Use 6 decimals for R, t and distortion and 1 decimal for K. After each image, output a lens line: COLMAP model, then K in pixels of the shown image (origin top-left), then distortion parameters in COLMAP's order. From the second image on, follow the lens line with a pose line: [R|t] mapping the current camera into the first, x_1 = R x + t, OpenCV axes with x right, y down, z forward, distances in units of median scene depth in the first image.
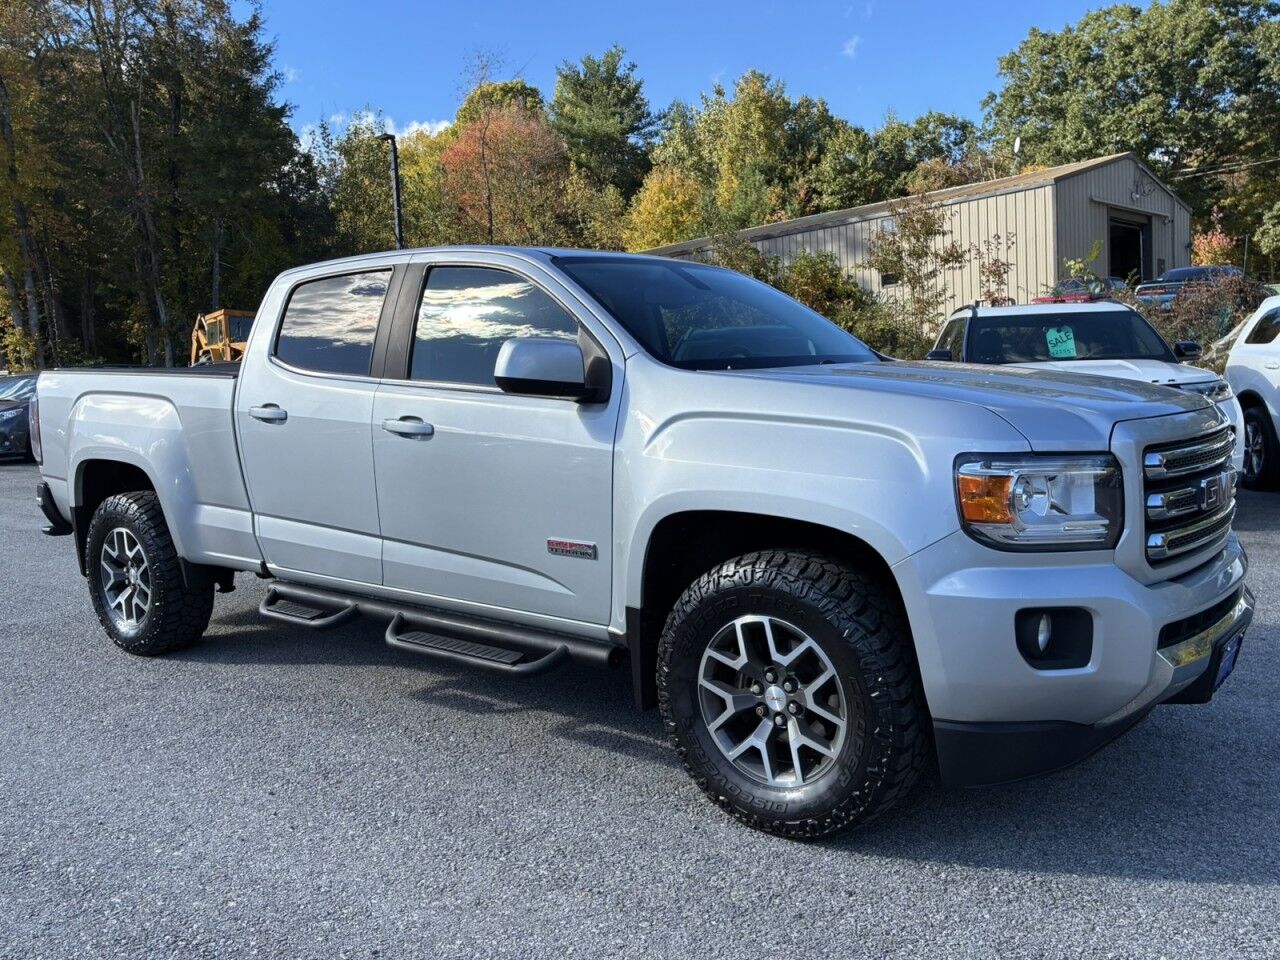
lens RADIAL K [[1248.3, 0, 584.8], [0, 1248.3, 463.3], [0, 0, 1]] dist [0.040995, -0.030164]
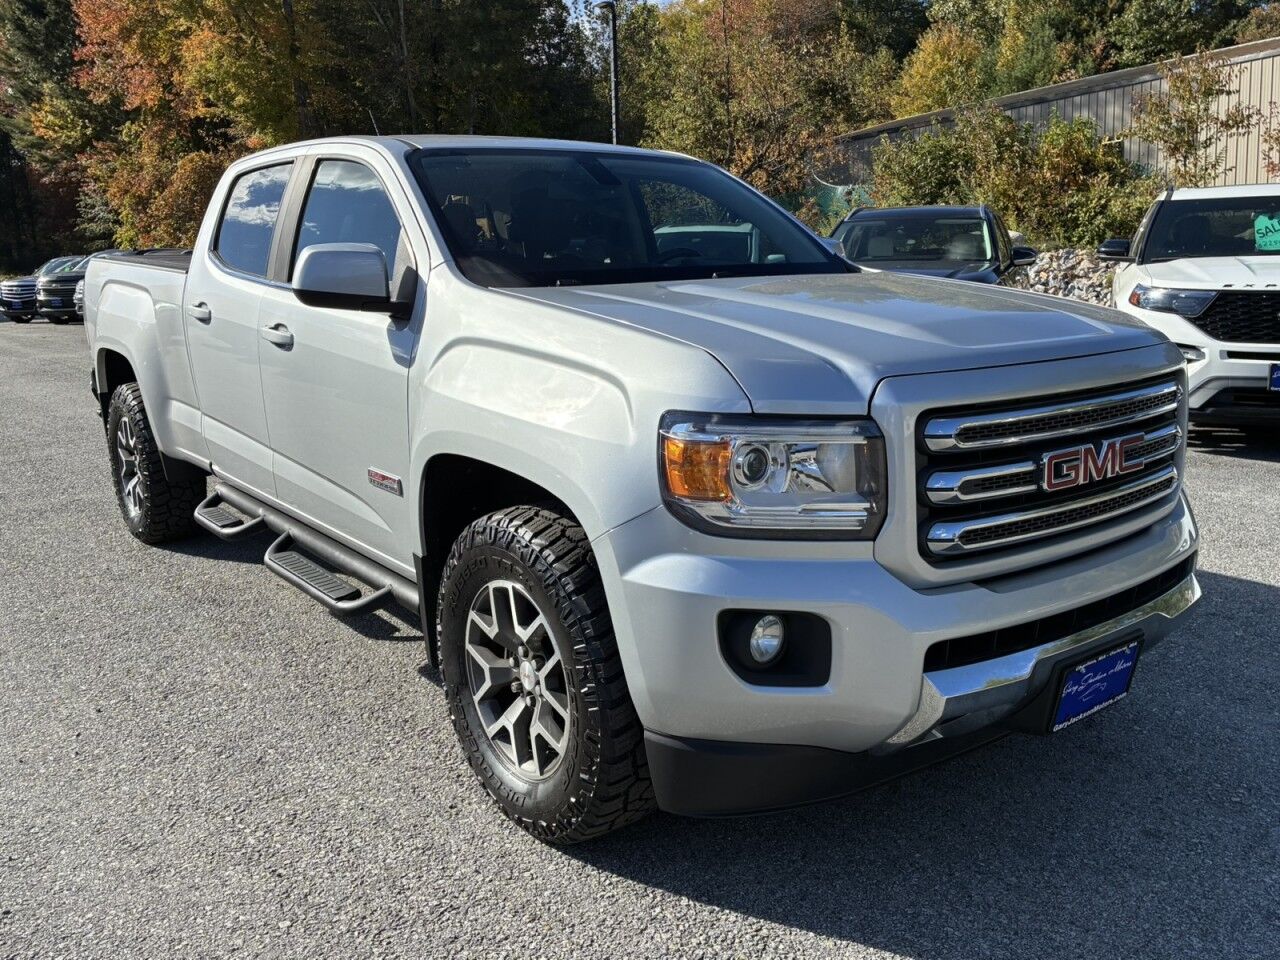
lens RADIAL K [[1212.8, 0, 639.9], [0, 1212.8, 444.6], [0, 0, 1]] dist [0.068725, -0.075443]
pose [[0.966416, 0.054010, -0.251243, 0.186592], [-0.029721, 0.994595, 0.099488, -0.024755], [0.255258, -0.088680, 0.962798, 0.096941]]
